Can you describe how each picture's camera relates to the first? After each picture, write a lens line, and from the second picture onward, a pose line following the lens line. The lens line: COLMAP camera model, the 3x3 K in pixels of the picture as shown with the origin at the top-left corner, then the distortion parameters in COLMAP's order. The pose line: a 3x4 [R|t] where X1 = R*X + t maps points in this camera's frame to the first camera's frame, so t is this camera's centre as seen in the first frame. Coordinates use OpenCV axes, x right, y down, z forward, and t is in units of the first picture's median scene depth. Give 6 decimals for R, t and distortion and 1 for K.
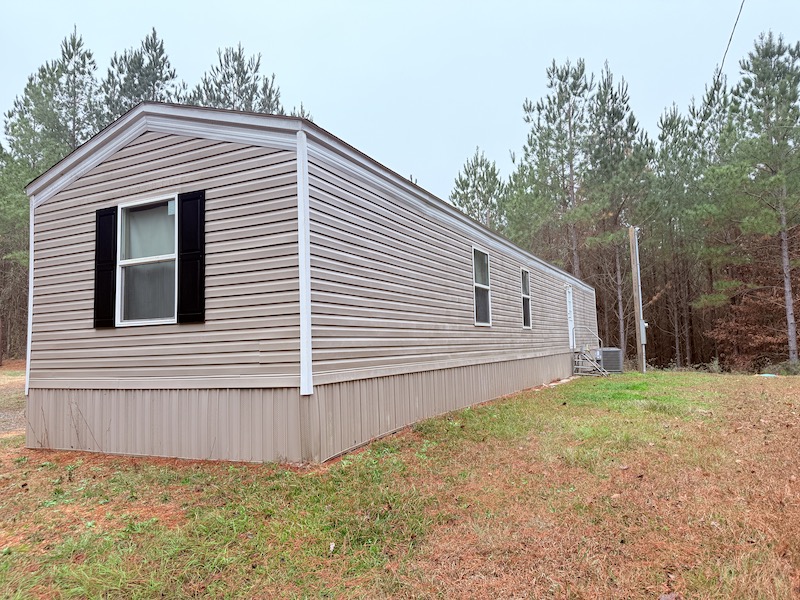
lens RADIAL K [[566.1, 0, 400.0], [0, 566.1, 300.0], [0, 0, 1]] dist [0.056941, -0.067838]
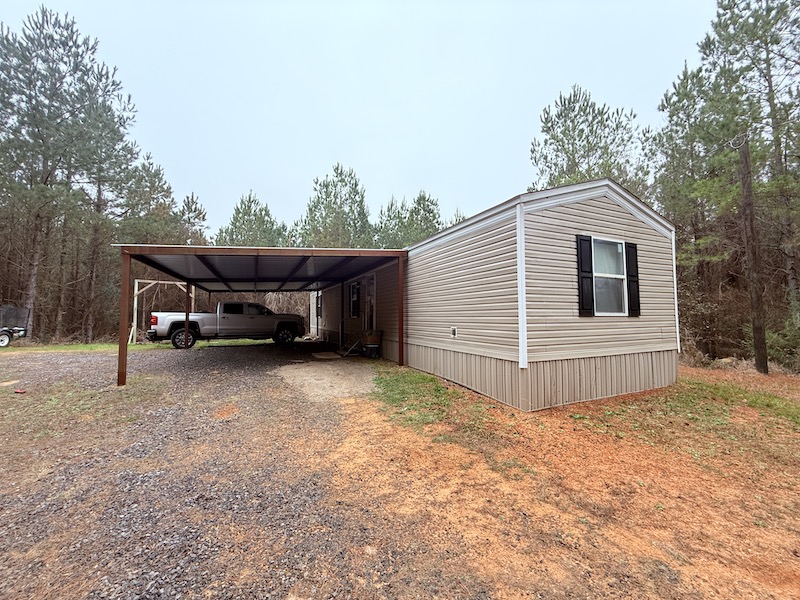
lens RADIAL K [[320.5, 0, 398.5], [0, 320.5, 297.4], [0, 0, 1]] dist [0.000264, 0.000054]
pose [[0.630557, 0.076544, 0.772359, -1.527688], [-0.081670, 0.996144, -0.032046, 0.069029], [-0.771834, -0.042872, 0.634377, 0.885751]]
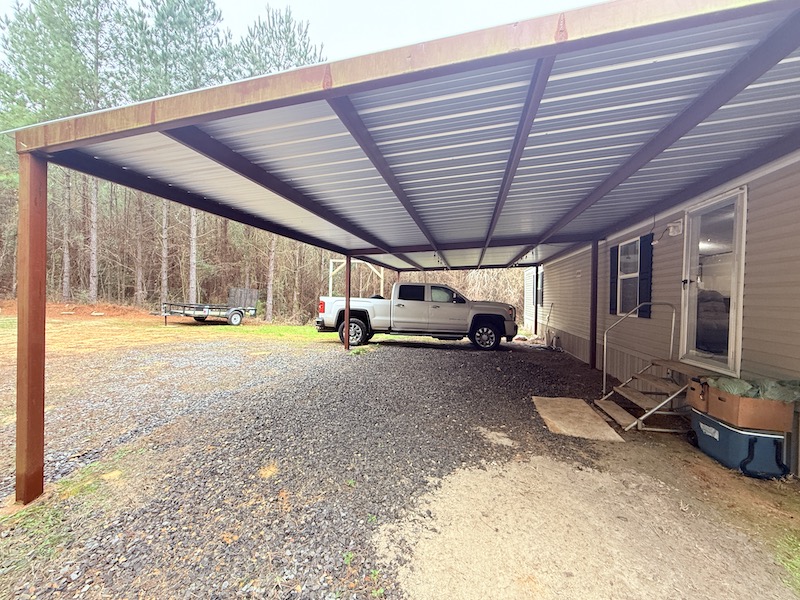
lens RADIAL K [[320.5, 0, 398.5], [0, 320.5, 297.4], [0, 0, 1]] dist [0.000264, 0.000054]
pose [[0.968167, 0.052203, 0.244801, -0.983604], [-0.073070, 0.994354, 0.076942, 0.077607], [-0.239402, -0.092380, 0.966516, 1.672376]]
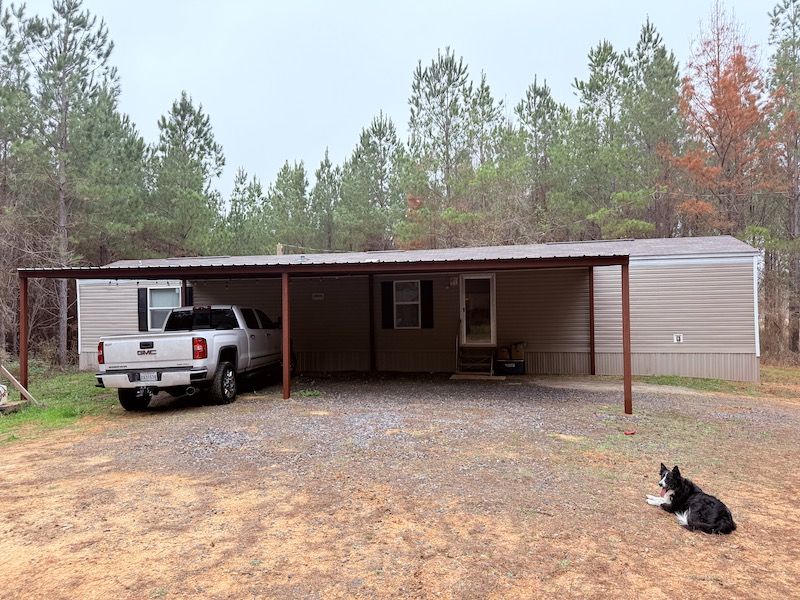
lens RADIAL K [[566.1, 0, 400.0], [0, 566.1, 300.0], [0, 0, 1]] dist [0.056941, -0.067838]
pose [[-0.229732, 0.052781, 0.971822, -2.619351], [-0.059577, 0.995893, -0.068172, 0.204135], [-0.971429, -0.073560, -0.225644, 3.032979]]
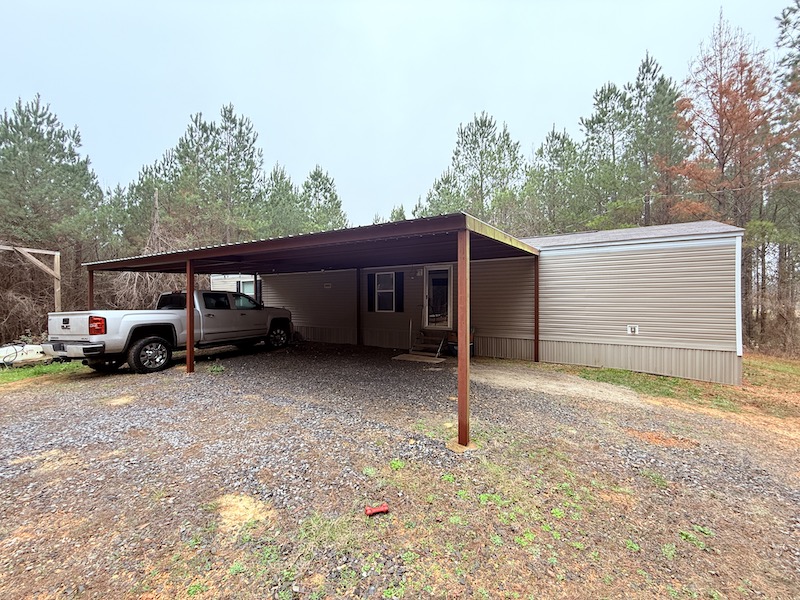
lens RADIAL K [[320.5, 0, 398.5], [0, 320.5, 297.4], [0, 0, 1]] dist [0.000264, 0.000054]
pose [[0.078555, 0.039636, 0.996122, -1.898673], [-0.084990, 0.995838, -0.032923, 0.127082], [-0.993280, -0.082074, 0.081596, 2.193634]]
